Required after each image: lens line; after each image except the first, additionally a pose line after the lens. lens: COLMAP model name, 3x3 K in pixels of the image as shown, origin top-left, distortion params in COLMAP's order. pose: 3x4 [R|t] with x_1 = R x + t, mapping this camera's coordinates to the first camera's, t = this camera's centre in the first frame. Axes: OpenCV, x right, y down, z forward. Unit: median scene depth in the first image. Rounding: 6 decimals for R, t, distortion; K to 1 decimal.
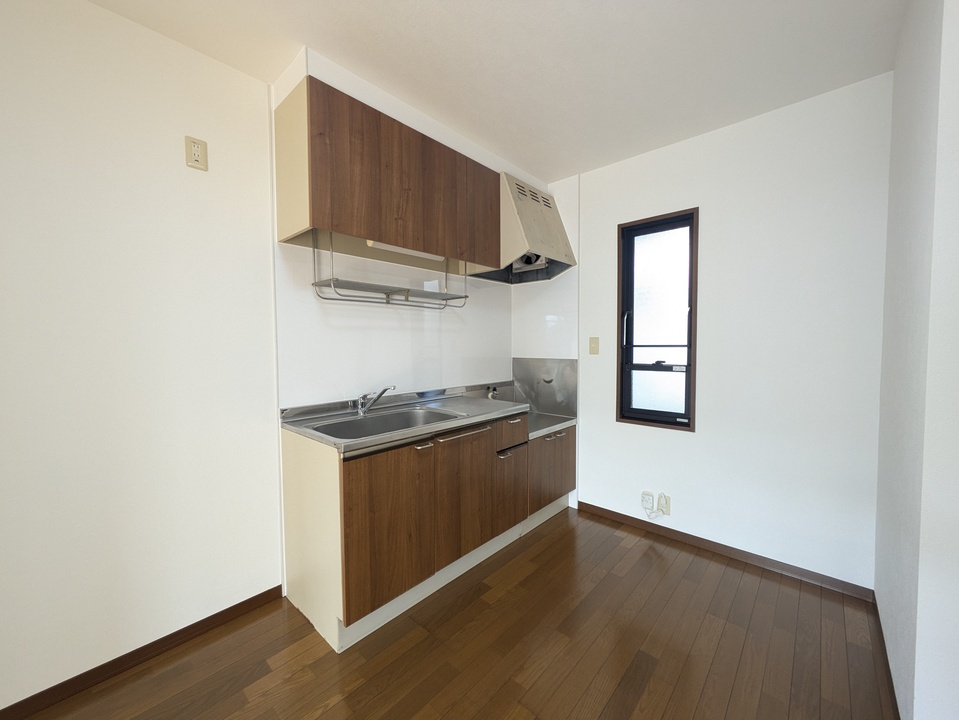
lens RADIAL K [[378.4, 0, 482.9], [0, 378.4, 359.8], [0, 0, 1]] dist [0.000911, 0.000604]
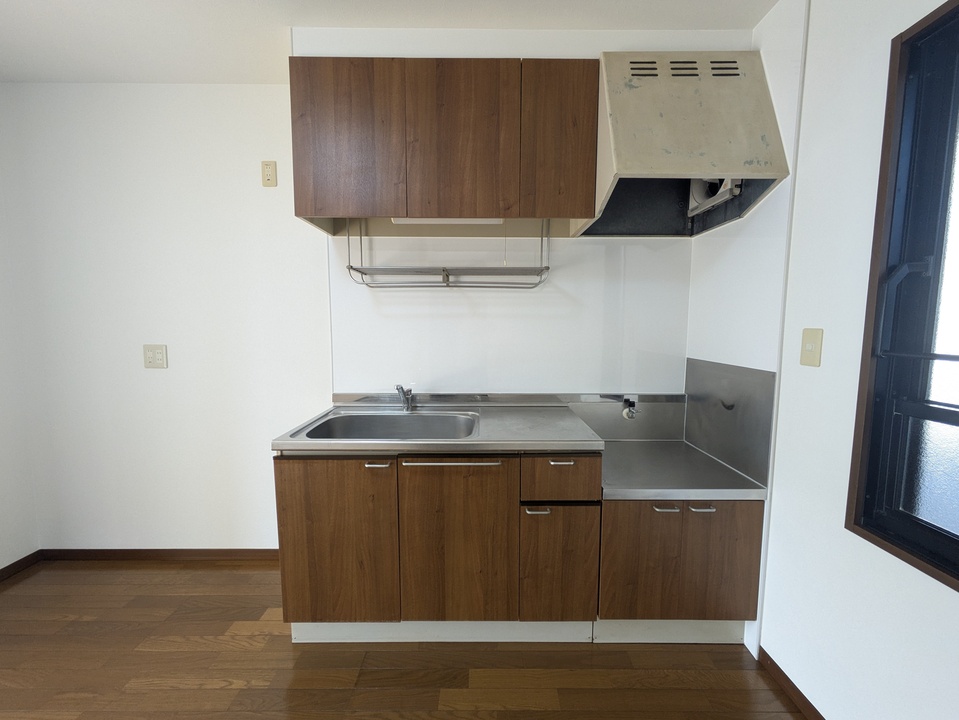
lens RADIAL K [[378.4, 0, 482.9], [0, 378.4, 359.8], [0, 0, 1]] dist [0.000911, 0.000604]
pose [[0.671813, 0.077672, -0.736637, 0.441481], [-0.038355, 0.996801, 0.070125, -0.047268], [0.739727, -0.018857, 0.672643, 0.480356]]
